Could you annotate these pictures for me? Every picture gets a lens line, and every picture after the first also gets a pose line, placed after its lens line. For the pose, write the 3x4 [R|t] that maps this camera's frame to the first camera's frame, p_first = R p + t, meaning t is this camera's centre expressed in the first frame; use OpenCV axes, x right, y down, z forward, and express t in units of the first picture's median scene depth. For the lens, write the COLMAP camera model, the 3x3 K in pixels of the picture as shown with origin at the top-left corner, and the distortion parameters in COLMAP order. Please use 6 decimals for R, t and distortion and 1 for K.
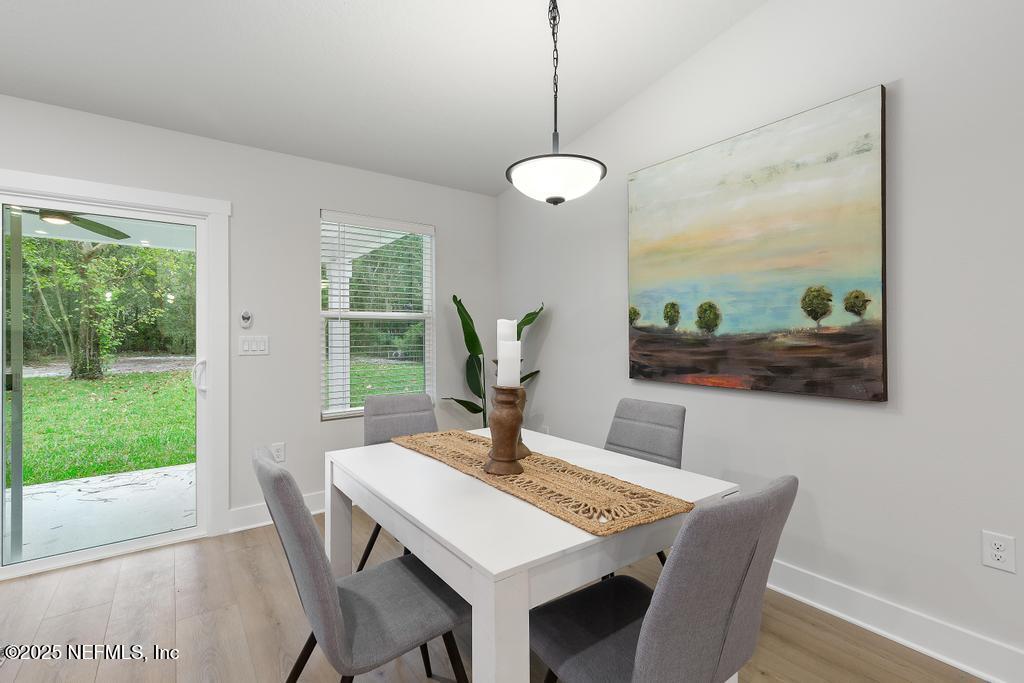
lens RADIAL K [[468.3, 0, 506.3], [0, 468.3, 338.5], [0, 0, 1]] dist [0.001804, 0.000713]
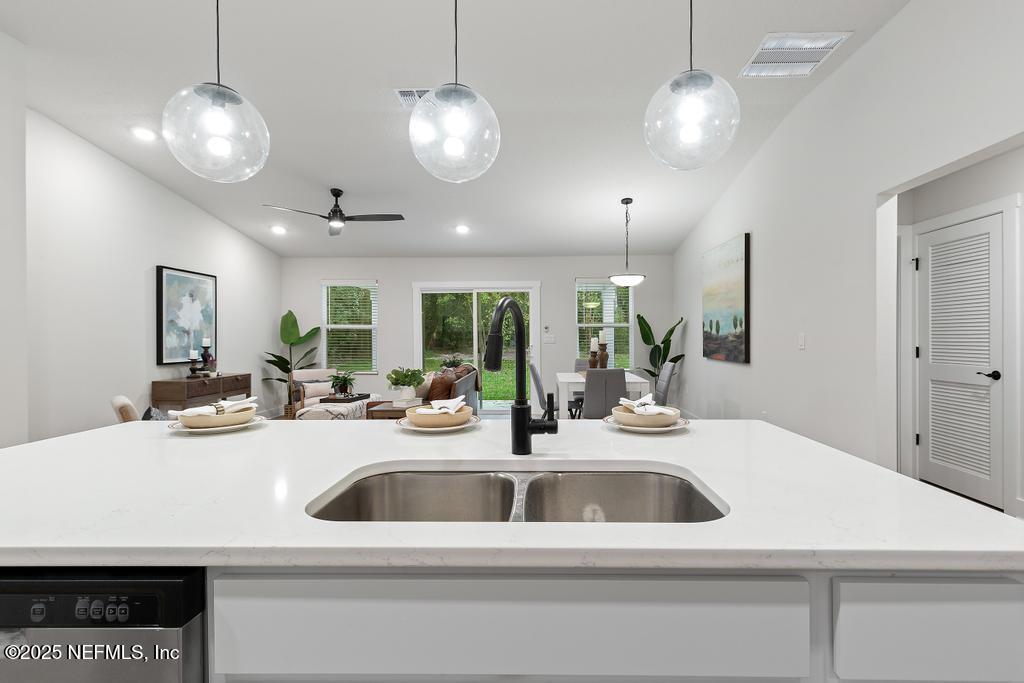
lens RADIAL K [[488.8, 0, 534.3], [0, 488.8, 336.8], [0, 0, 1]] dist [0.001074, 0.000281]
pose [[0.801216, 0.001890, -0.598372, 1.103586], [-0.001001, 0.999998, 0.001819, -0.004687], [0.598375, -0.000858, 0.801216, -1.291493]]
